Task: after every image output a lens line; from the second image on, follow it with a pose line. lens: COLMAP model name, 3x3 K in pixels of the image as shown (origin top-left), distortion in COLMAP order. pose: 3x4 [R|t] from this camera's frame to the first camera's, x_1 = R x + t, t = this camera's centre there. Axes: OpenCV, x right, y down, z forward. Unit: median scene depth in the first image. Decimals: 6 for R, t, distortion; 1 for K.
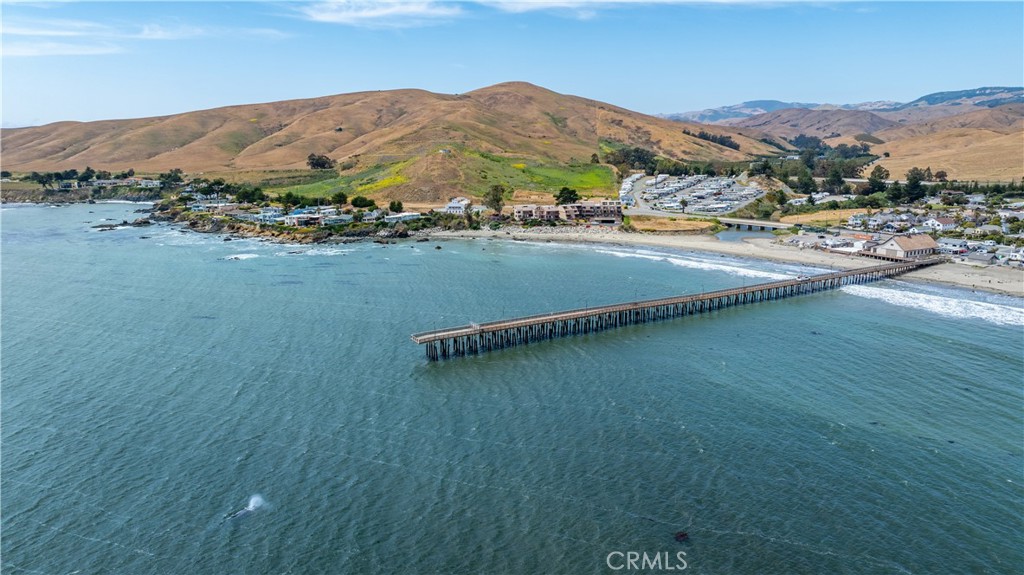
lens RADIAL K [[724.4, 0, 502.2], [0, 724.4, 281.0], [0, 0, 1]] dist [-0.043529, 0.045818]
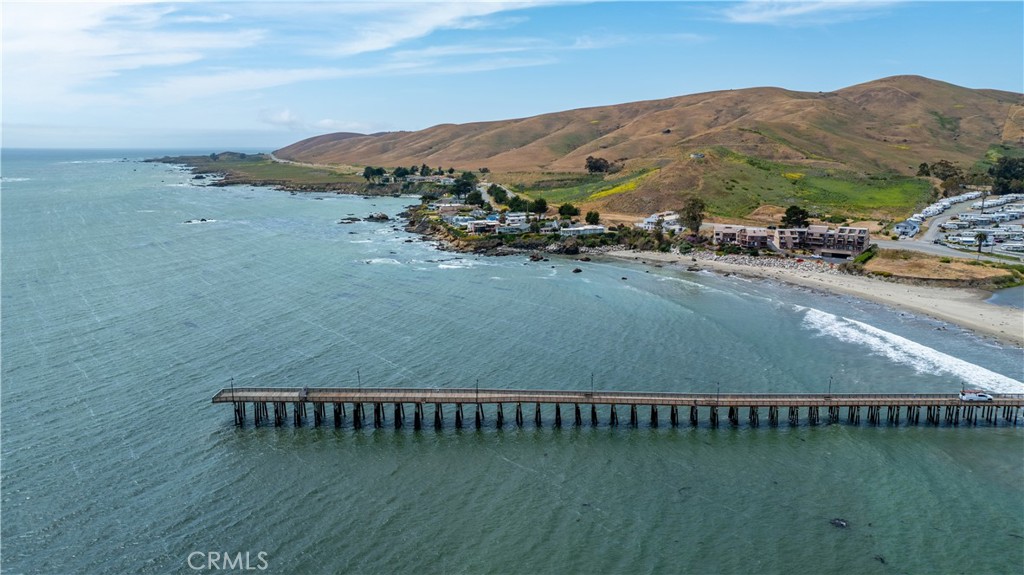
lens RADIAL K [[724.4, 0, 510.8], [0, 724.4, 286.4], [0, 0, 1]] dist [-0.043529, 0.045818]
pose [[0.860385, 0.105369, -0.498633, 0.197567], [-0.104094, 0.994101, 0.030456, -0.034458], [0.498901, 0.025701, 0.866278, 0.186971]]
